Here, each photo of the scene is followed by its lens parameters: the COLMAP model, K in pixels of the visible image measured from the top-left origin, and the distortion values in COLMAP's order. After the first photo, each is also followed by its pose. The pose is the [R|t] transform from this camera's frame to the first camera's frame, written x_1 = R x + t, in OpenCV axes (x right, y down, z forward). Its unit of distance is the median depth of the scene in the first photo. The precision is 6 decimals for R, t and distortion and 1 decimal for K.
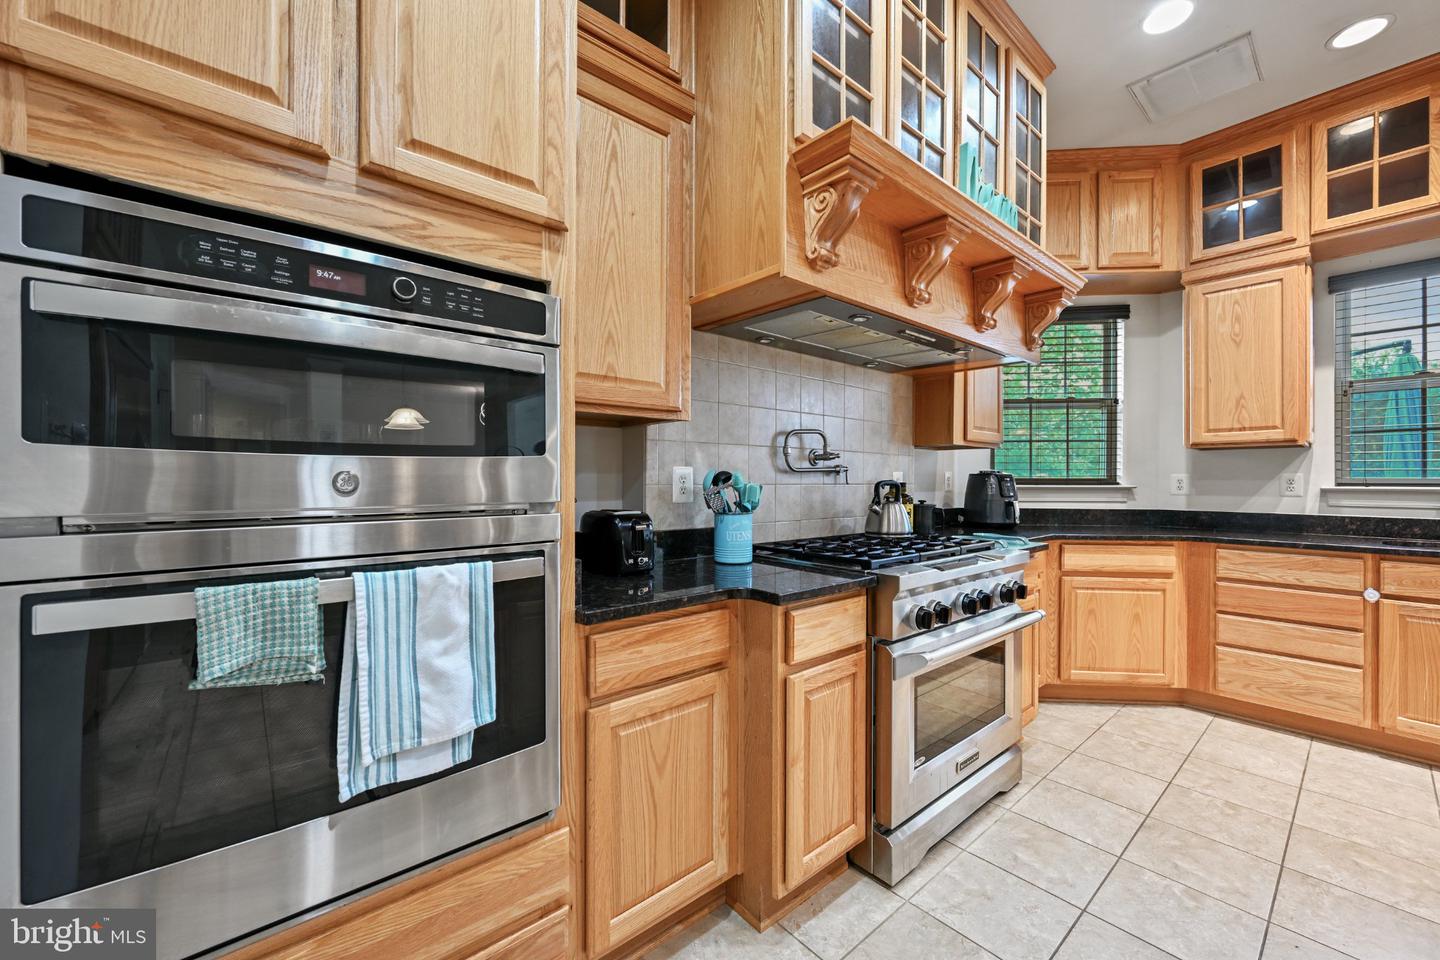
lens RADIAL K [[568.7, 0, 725.0], [0, 568.7, 478.2], [0, 0, 1]] dist [-0.001816, -0.000523]
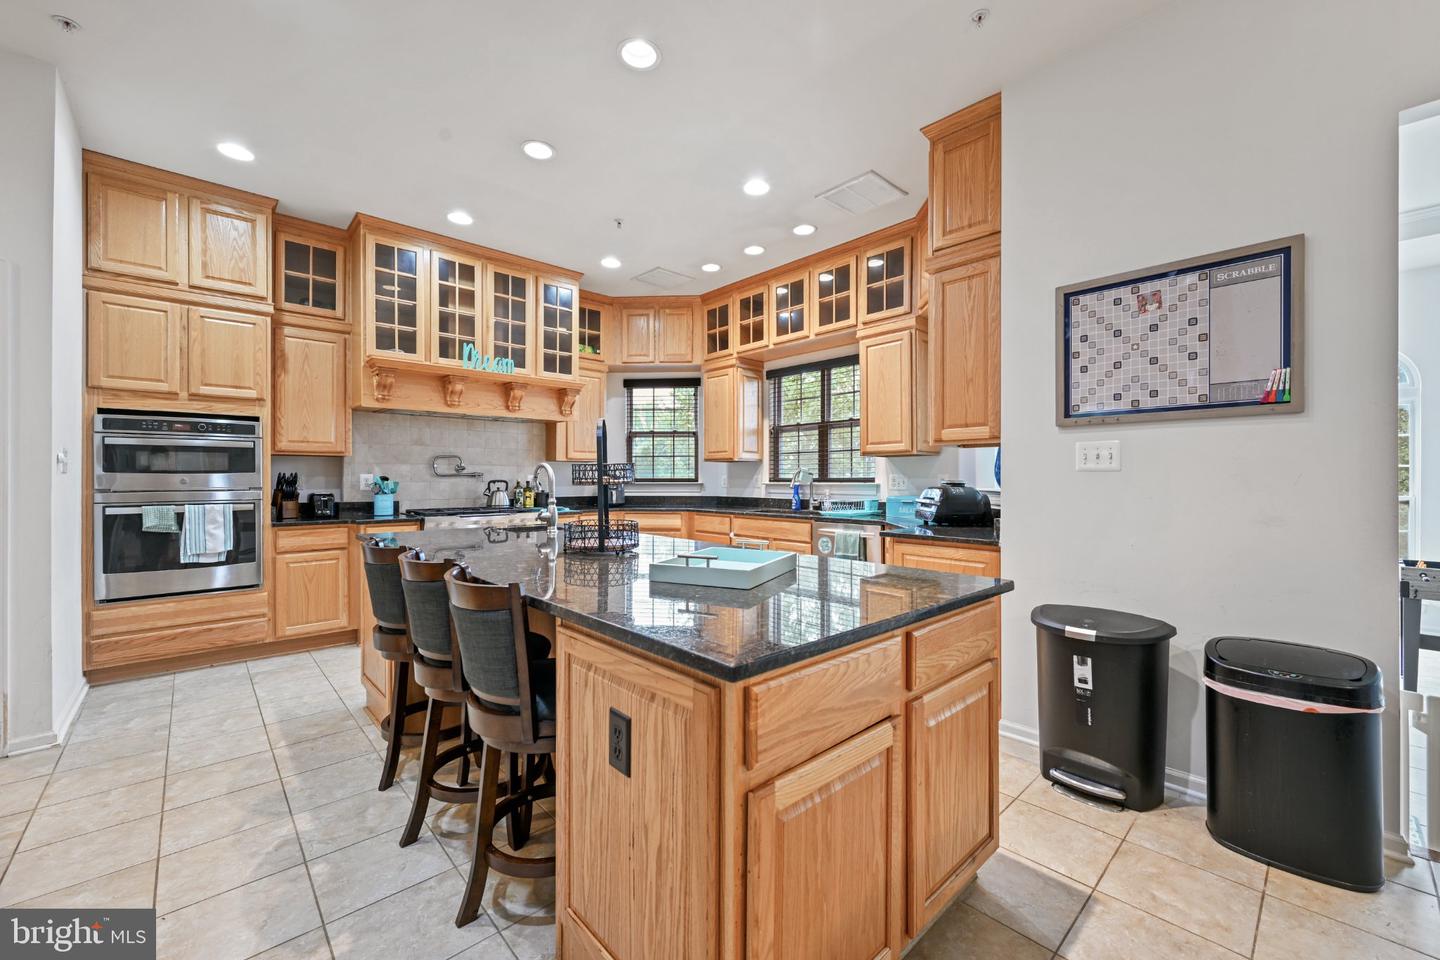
lens RADIAL K [[568.7, 0, 712.3], [0, 568.7, 480.4], [0, 0, 1]] dist [-0.001816, -0.000523]
pose [[0.999926, -0.003030, 0.011817, 2.169897], [0.002983, 0.999988, 0.003962, -0.000831], [-0.011829, -0.003926, 0.999922, -2.177560]]
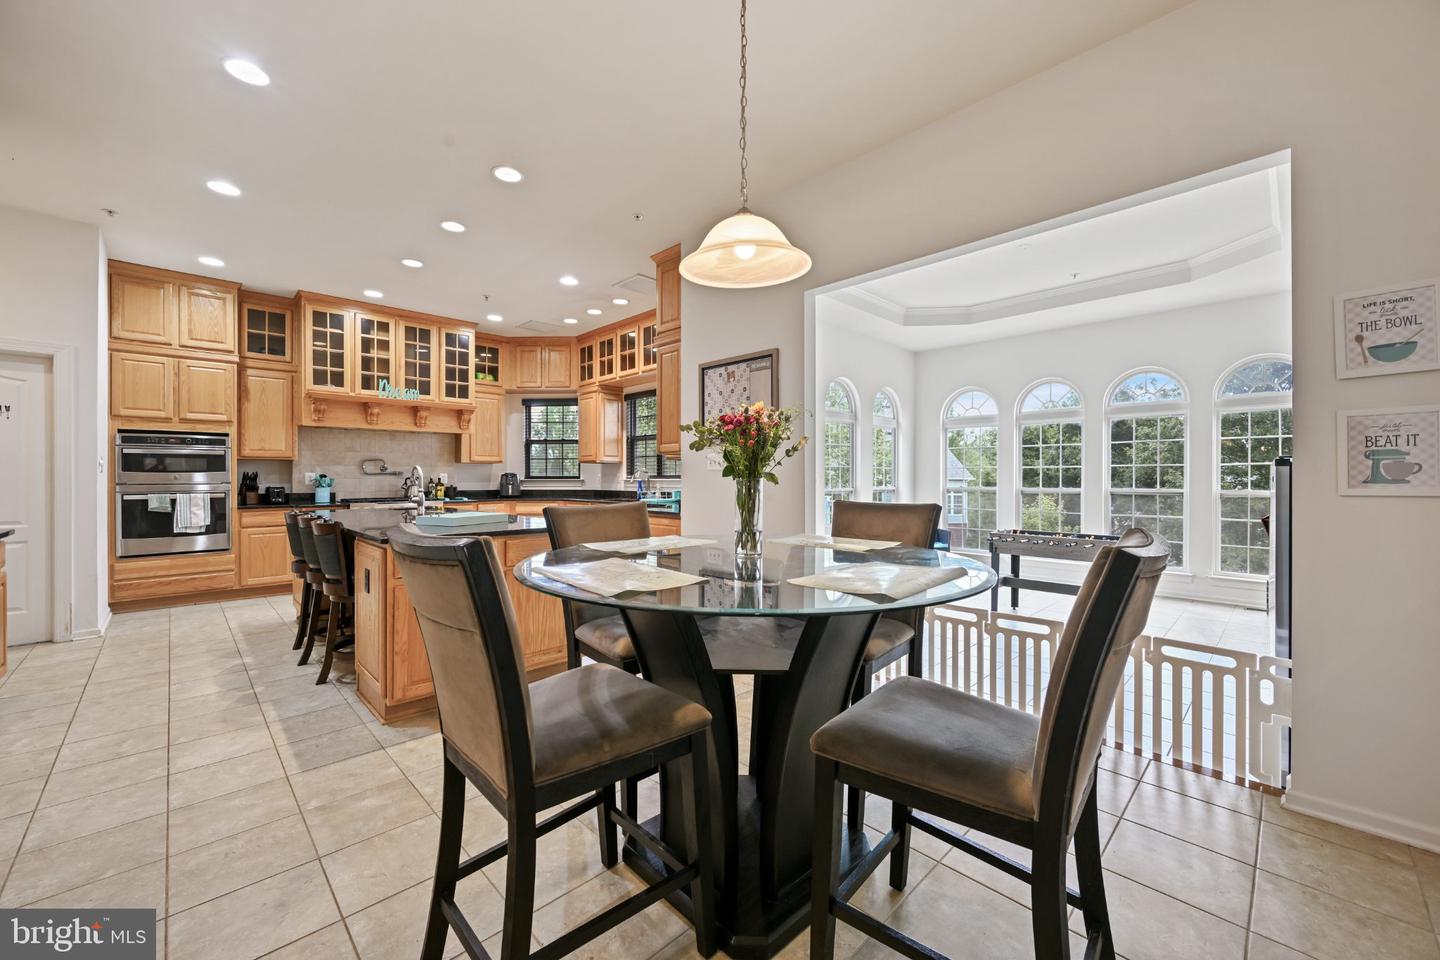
lens RADIAL K [[568.7, 0, 720.8], [0, 568.7, 478.8], [0, 0, 1]] dist [-0.001816, -0.000523]
pose [[0.999179, -0.004252, 0.040302, 3.475844], [0.004105, 0.999985, 0.003733, 0.015128], [-0.040317, -0.003565, 0.999181, -3.733875]]
